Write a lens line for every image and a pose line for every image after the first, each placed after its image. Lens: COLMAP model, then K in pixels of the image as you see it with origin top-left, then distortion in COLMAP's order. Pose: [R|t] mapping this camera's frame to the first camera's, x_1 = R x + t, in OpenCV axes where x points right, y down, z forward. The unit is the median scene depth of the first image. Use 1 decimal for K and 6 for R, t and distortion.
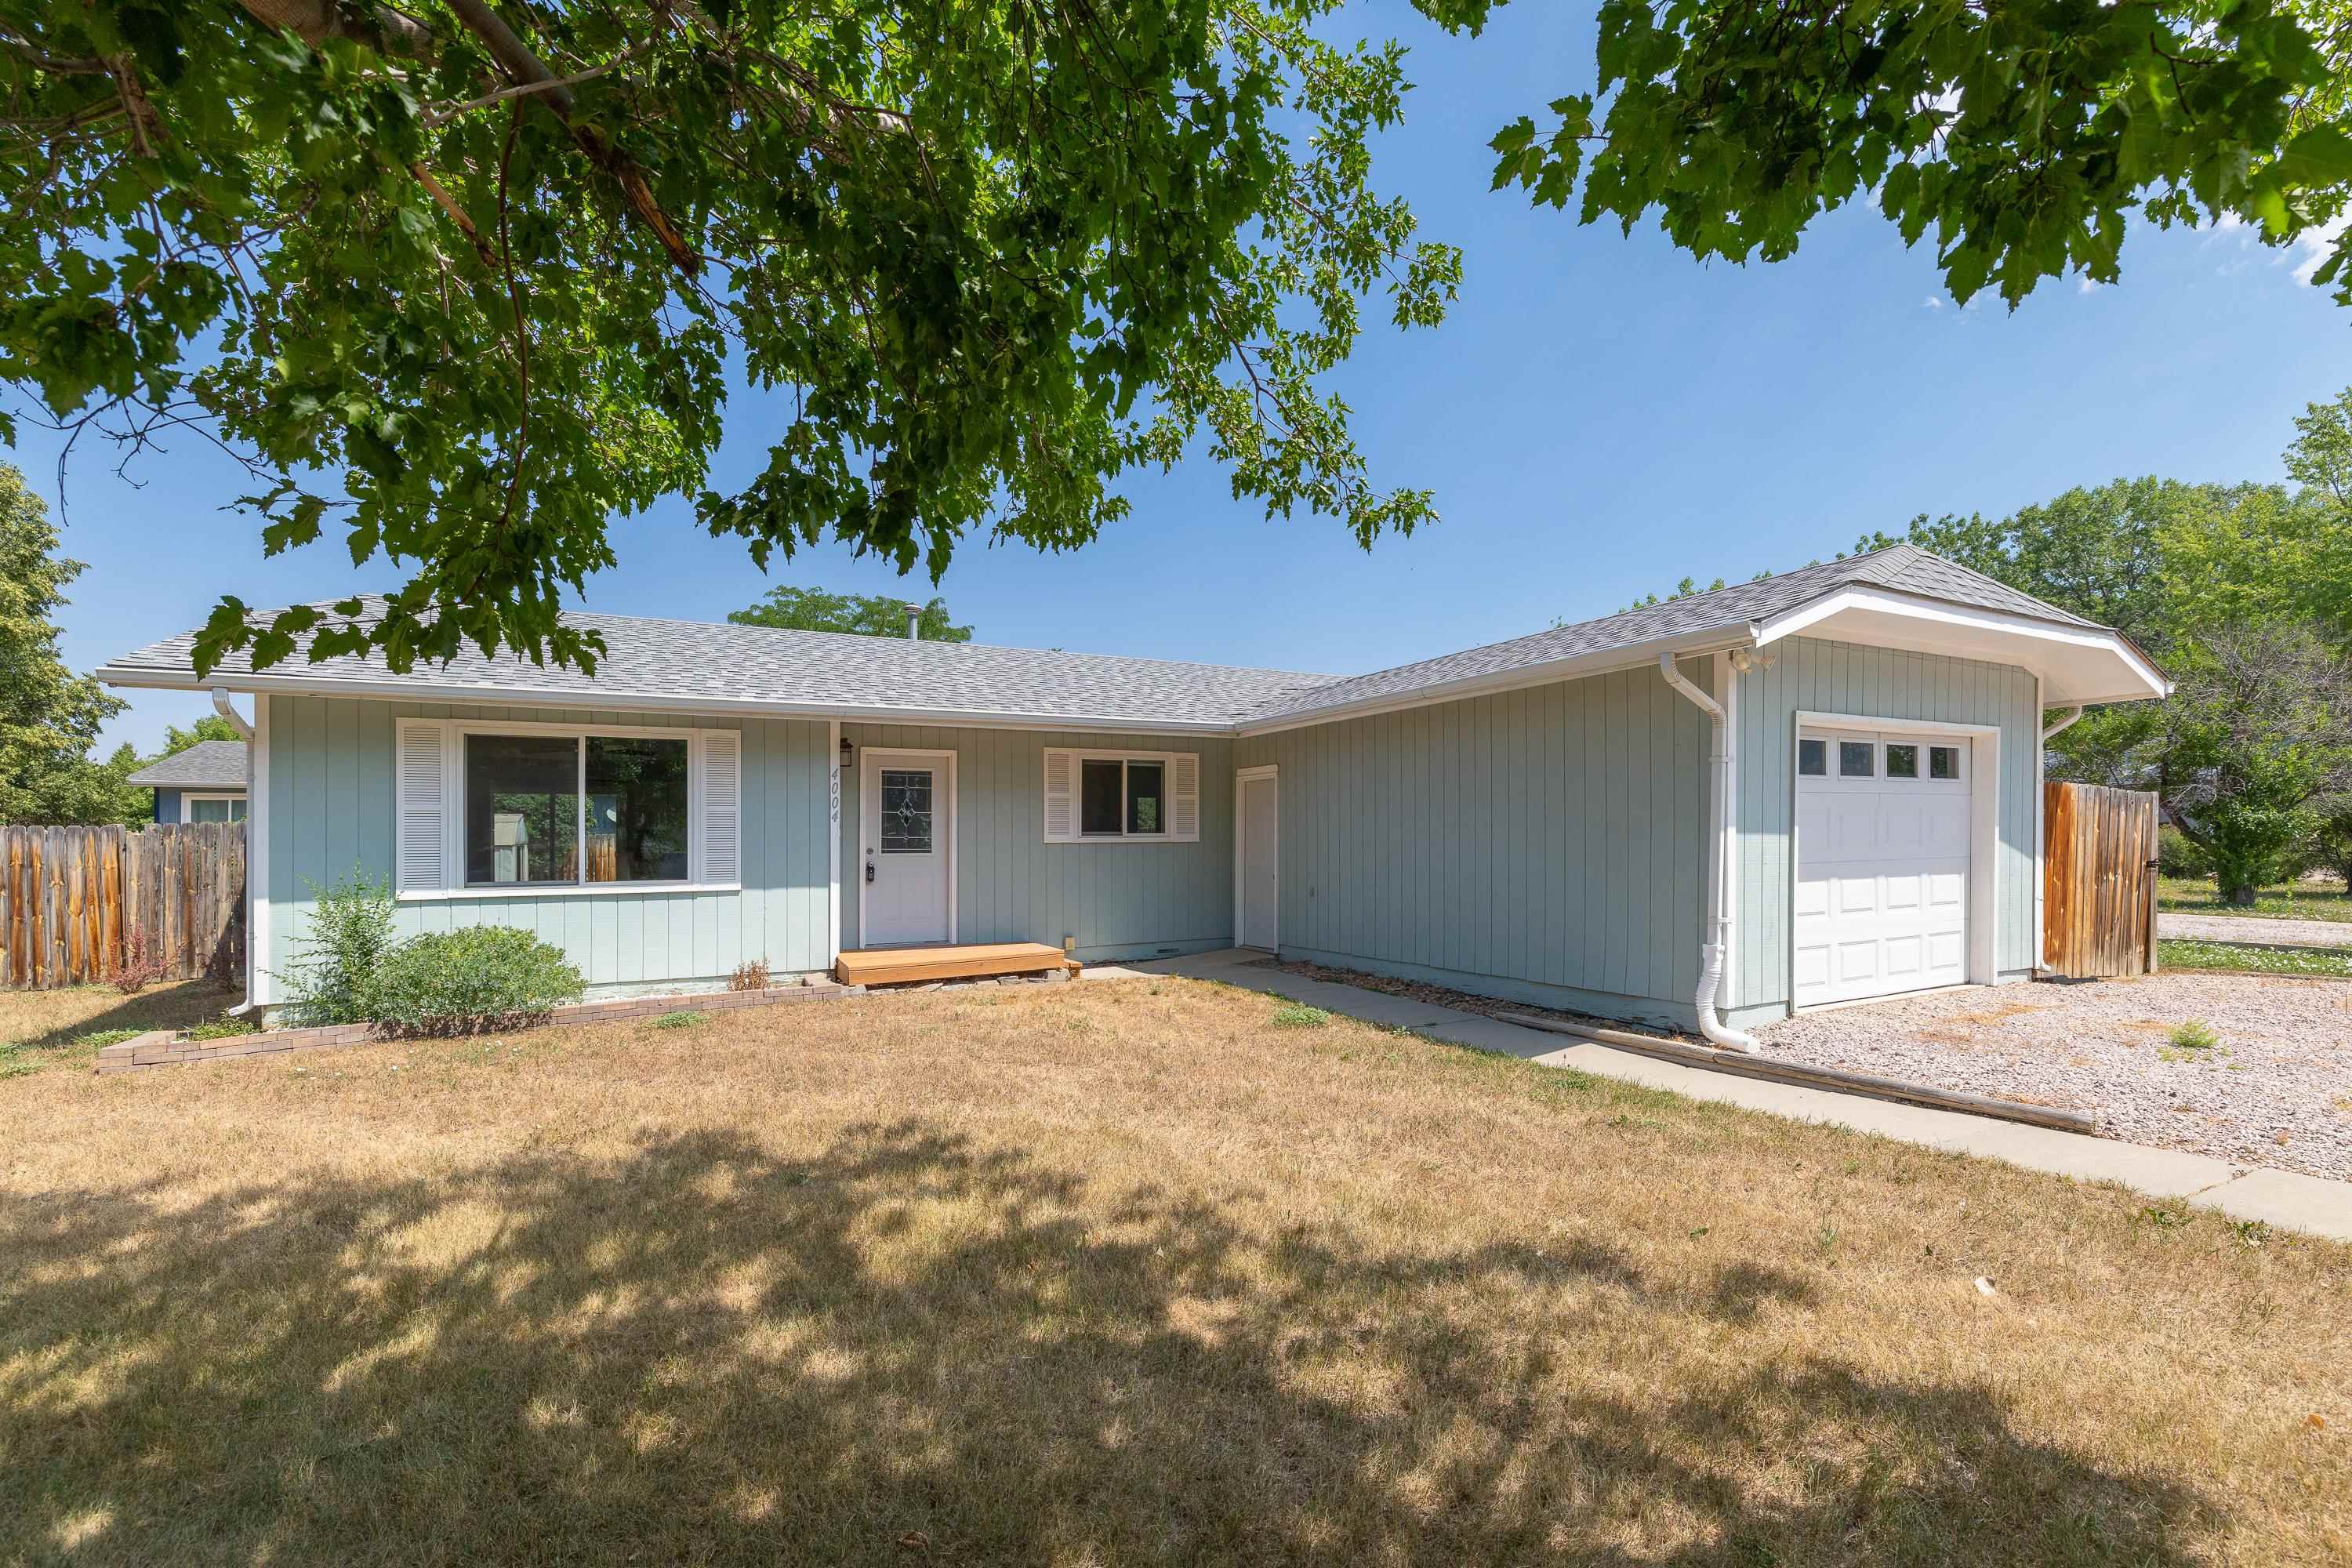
lens RADIAL K [[1021.8, 0, 1174.9], [0, 1021.8, 857.7], [0, 0, 1]] dist [-0.000947, 0.000781]
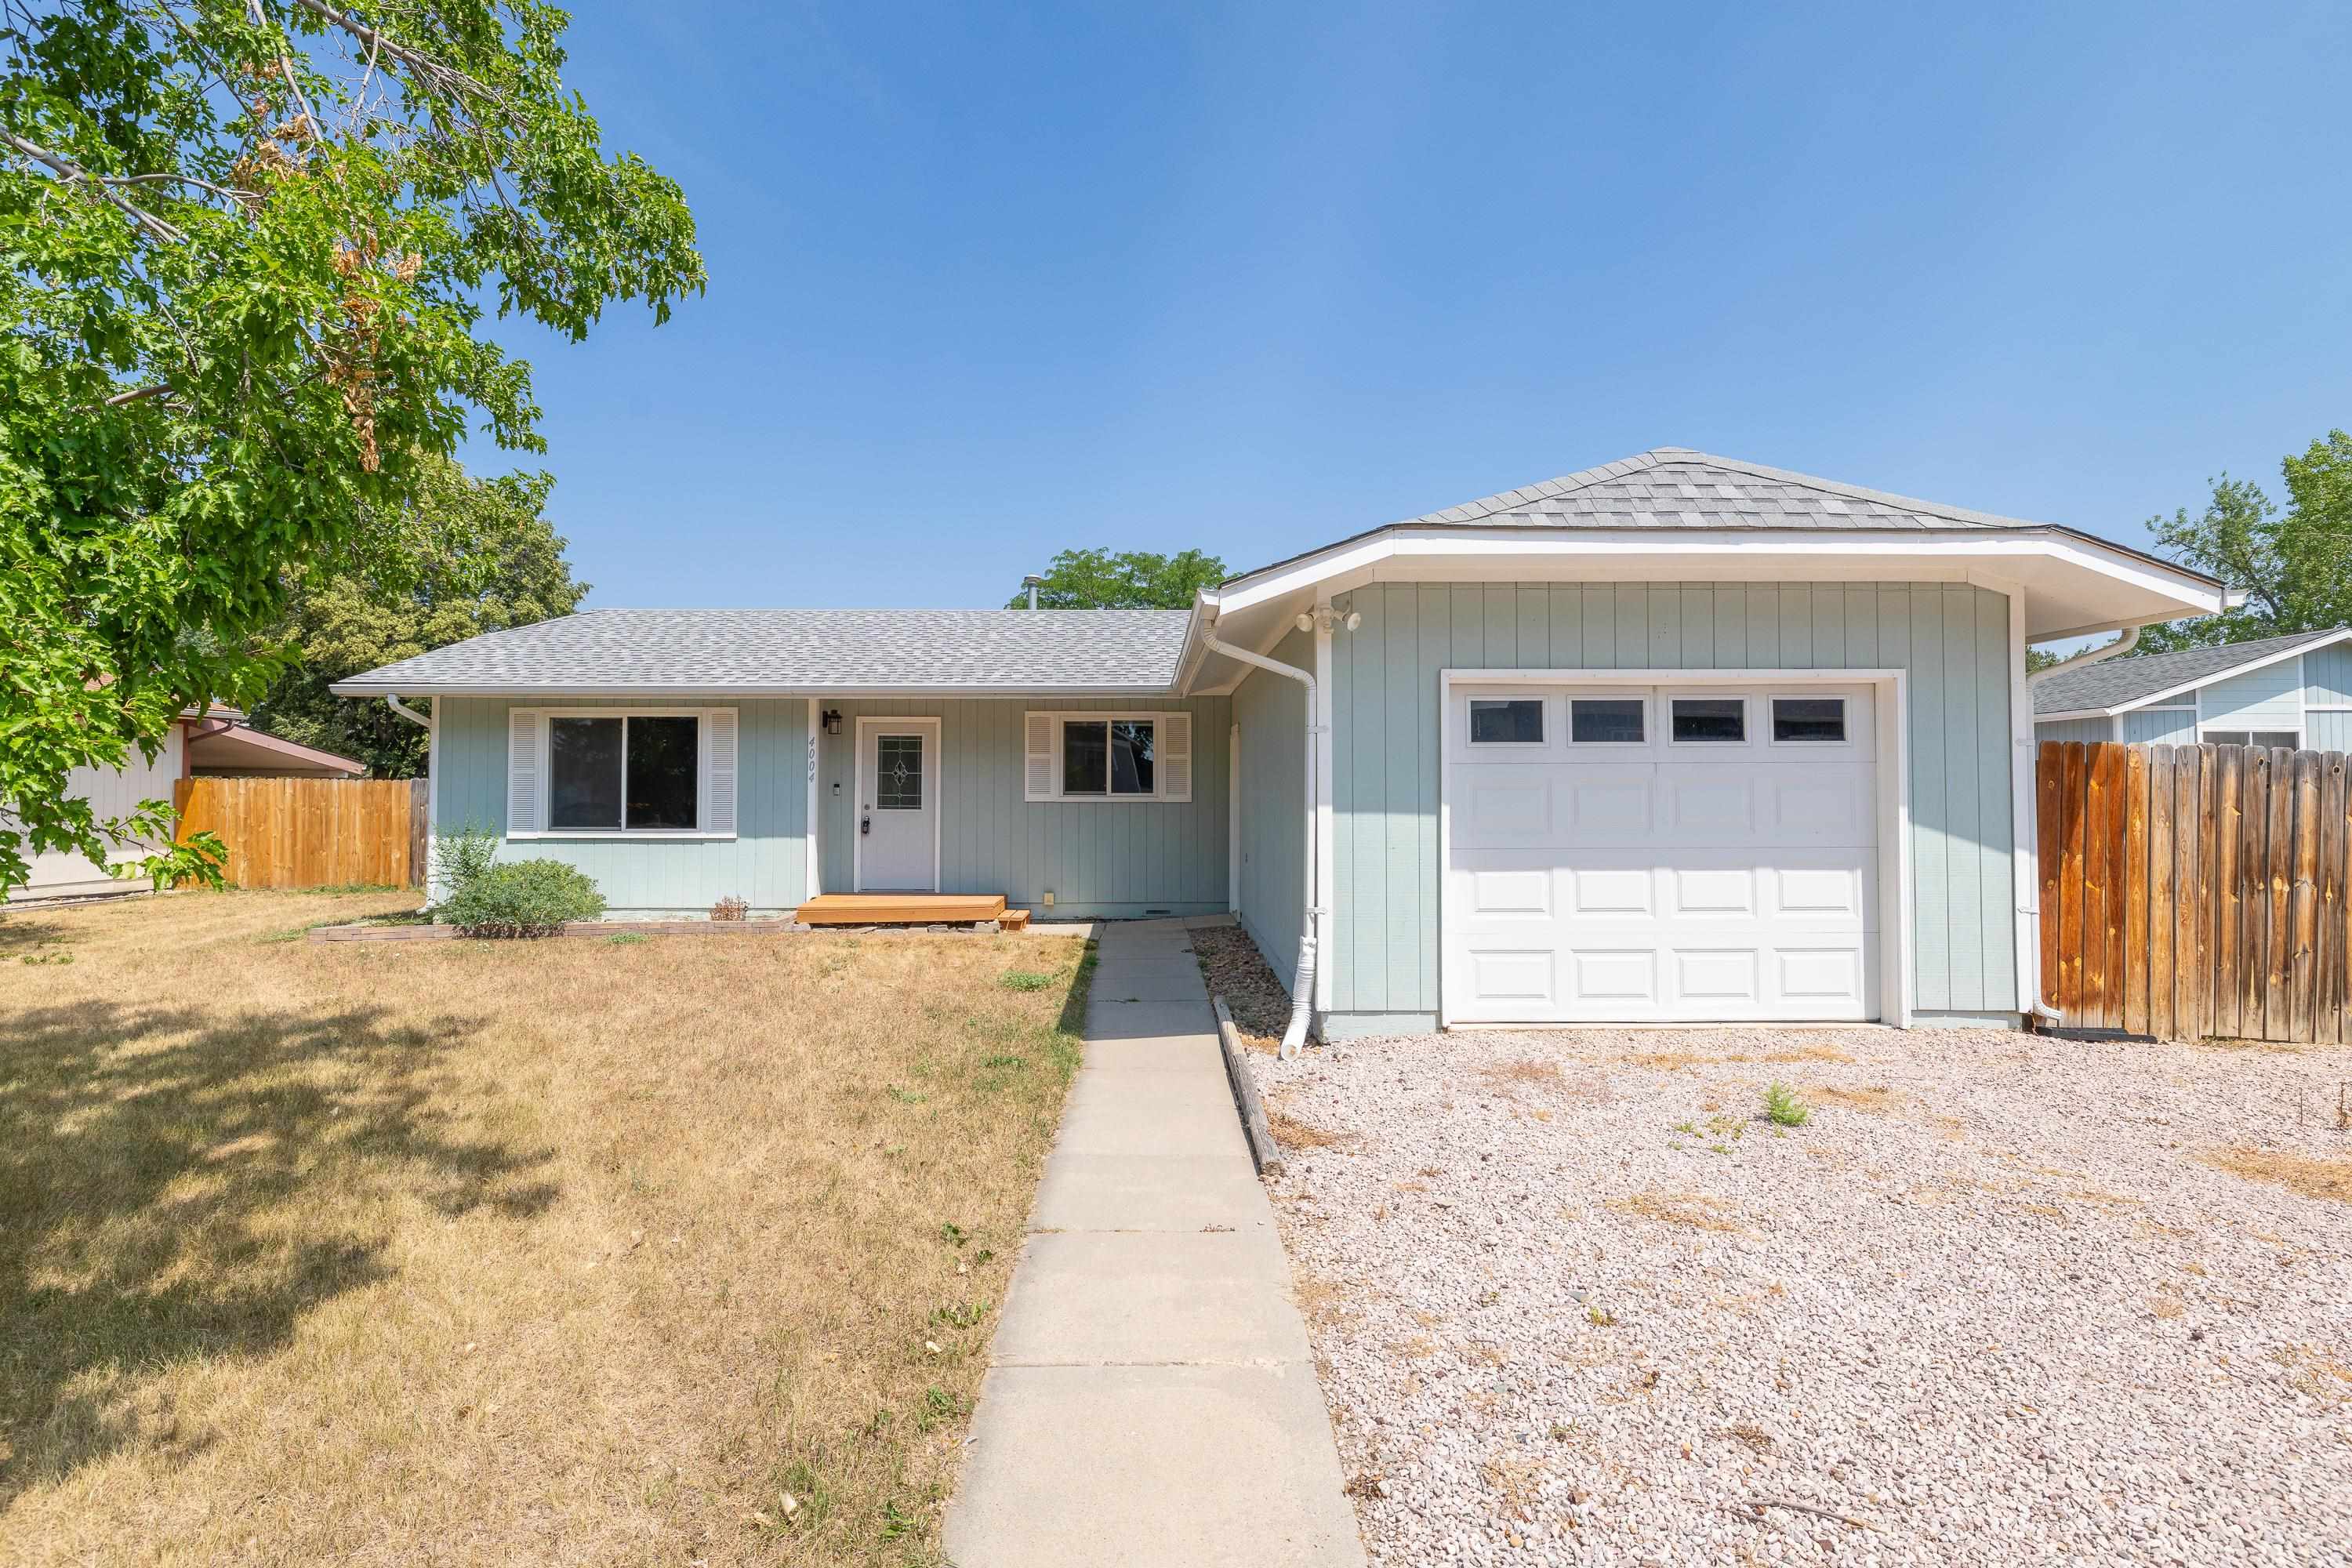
lens RADIAL K [[1116.5, 0, 1177.0], [0, 1116.5, 772.7], [0, 0, 1]] dist [-0.000978, -0.000064]
pose [[0.886690, 0.004818, -0.462340, 0.661512], [-0.016401, 0.999644, -0.021037, -0.027497], [0.462074, 0.026236, 0.886453, 0.060311]]
